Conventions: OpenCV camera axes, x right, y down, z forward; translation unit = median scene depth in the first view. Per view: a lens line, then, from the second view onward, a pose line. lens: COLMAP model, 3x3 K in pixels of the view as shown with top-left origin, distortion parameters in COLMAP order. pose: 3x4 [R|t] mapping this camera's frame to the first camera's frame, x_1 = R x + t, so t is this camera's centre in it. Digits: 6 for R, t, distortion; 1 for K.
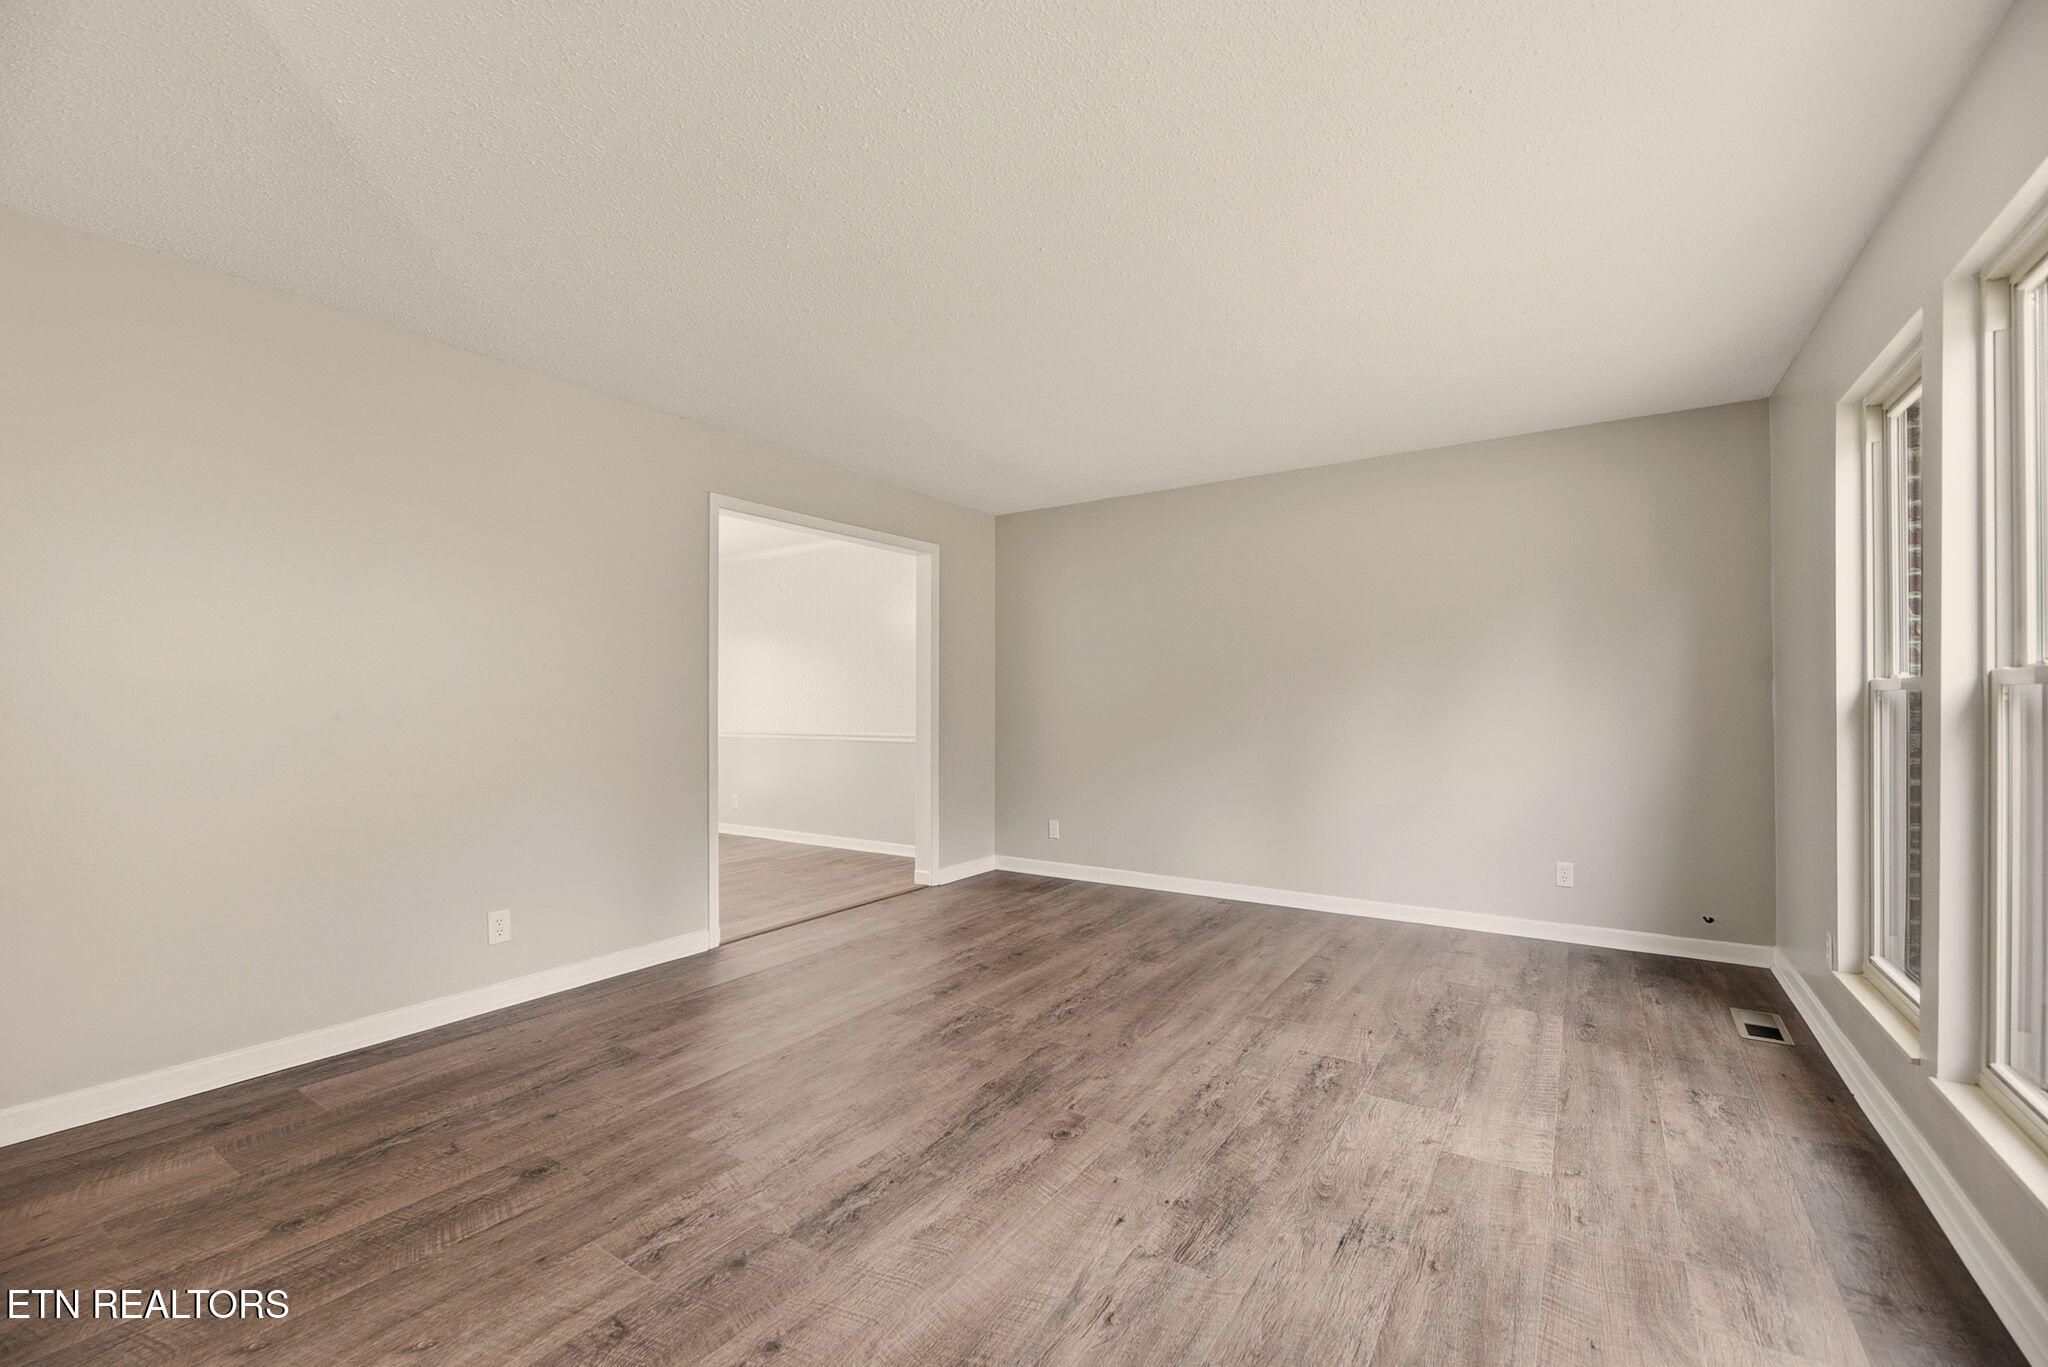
lens RADIAL K [[846.1, 0, 1016.4], [0, 846.1, 700.1], [0, 0, 1]] dist [-0.001793, -0.000305]
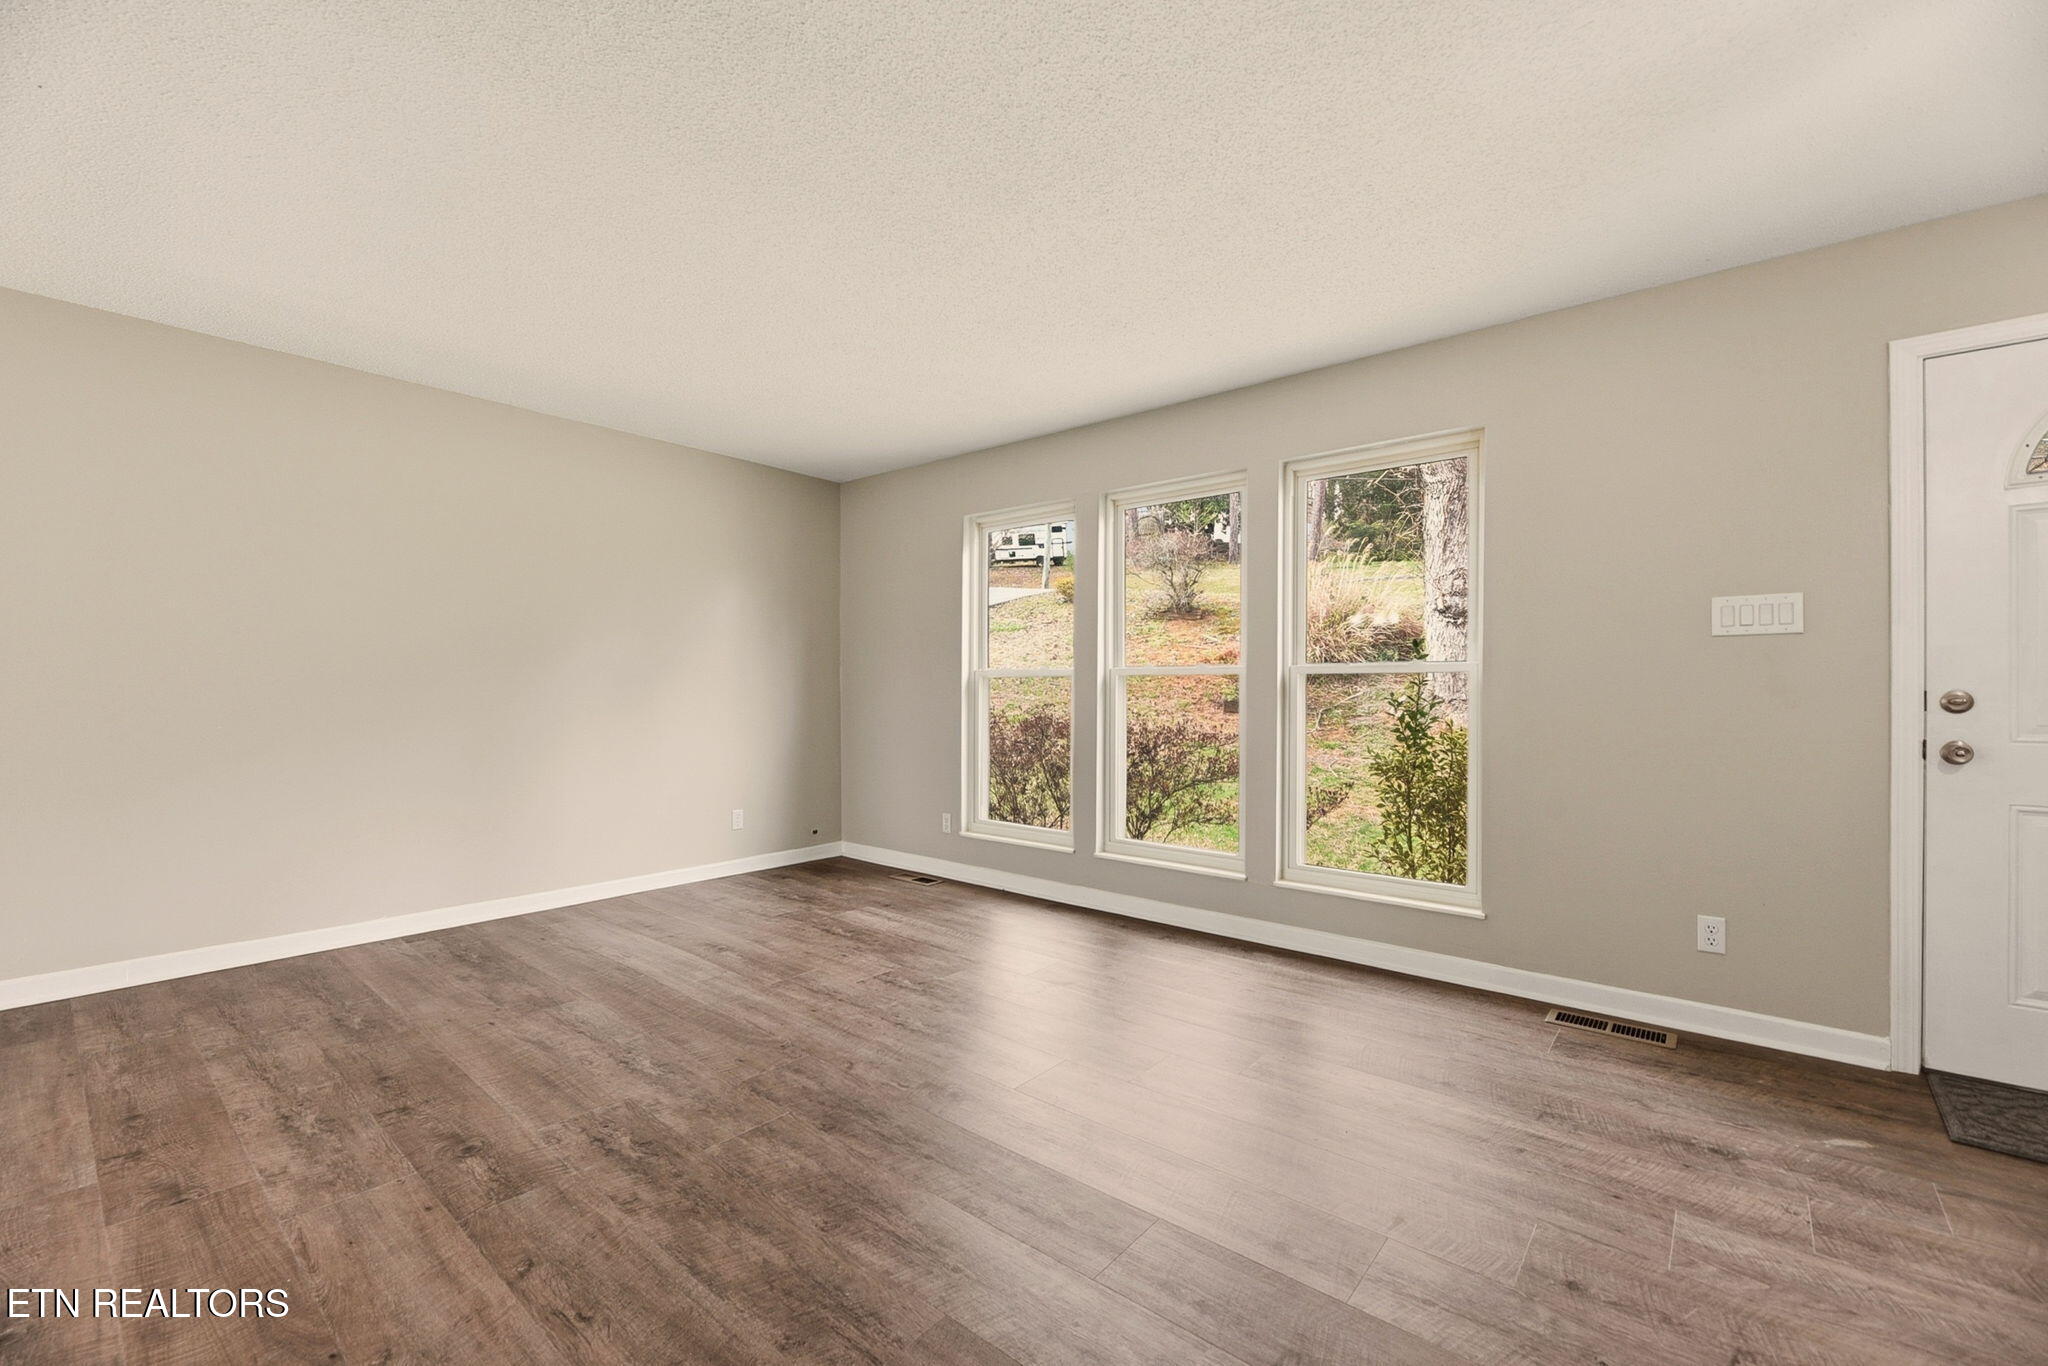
lens RADIAL K [[846.1, 0, 1016.4], [0, 846.1, 699.6], [0, 0, 1]] dist [-0.001793, -0.000305]
pose [[0.116255, -0.013828, 0.993123, -0.791800], [-0.009700, 0.999840, 0.015057, 0.011944], [-0.993172, -0.011383, 0.116102, 0.673084]]
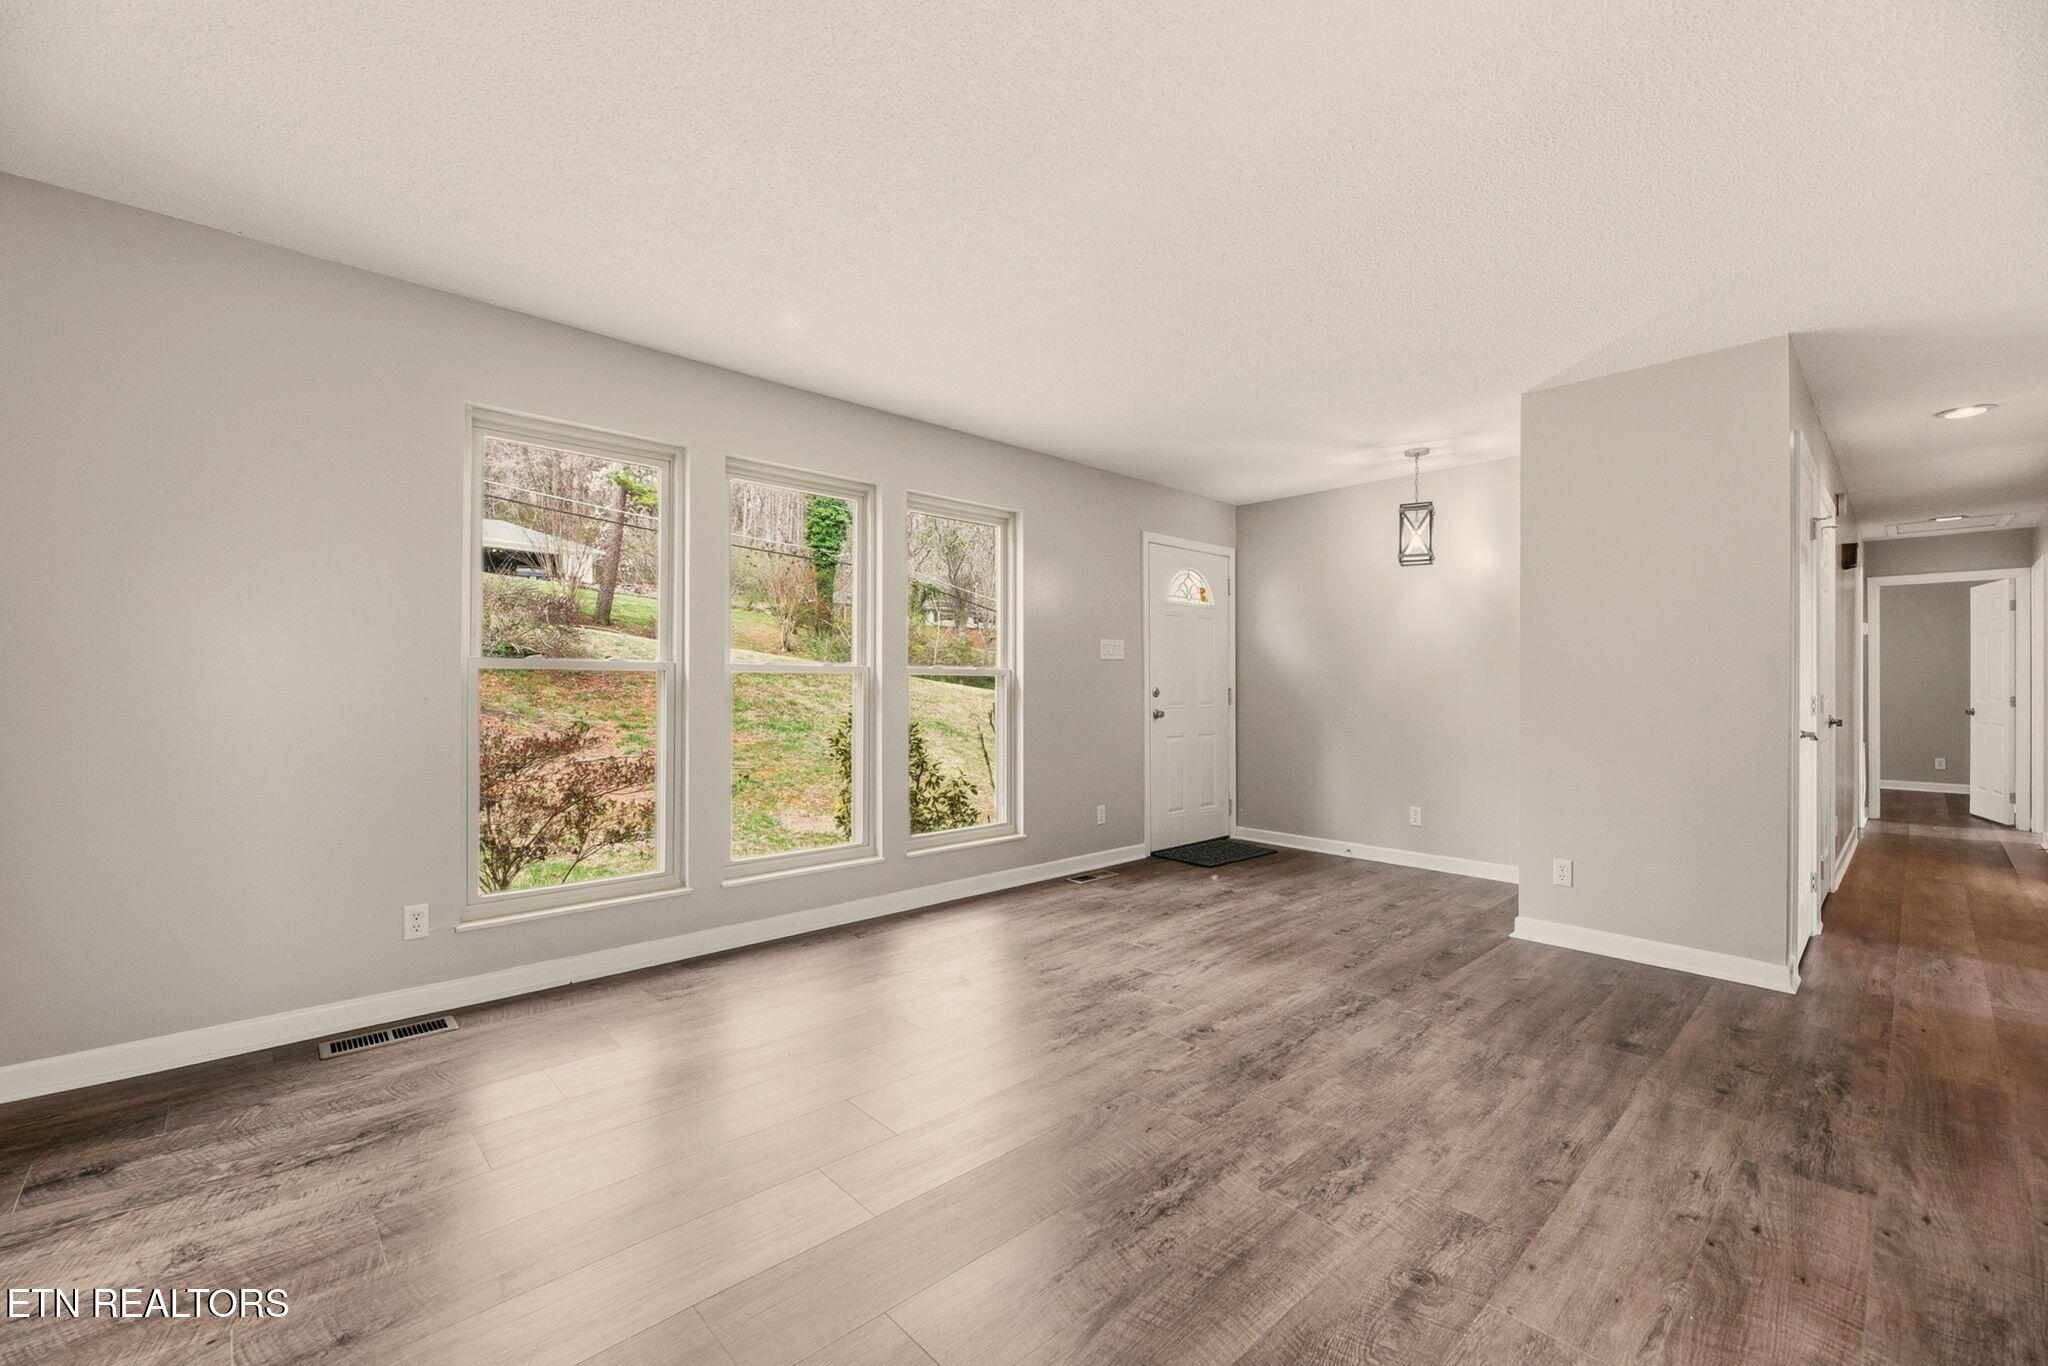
lens RADIAL K [[864.6, 0, 1024.0], [0, 864.6, 683.0], [0, 0, 1]] dist [0.019175, -0.008767]
pose [[-0.977389, -0.004189, 0.211409, 0.037305], [-0.006430, 0.999930, -0.009910, 0.018936], [-0.211352, -0.011045, -0.977348, 1.900993]]
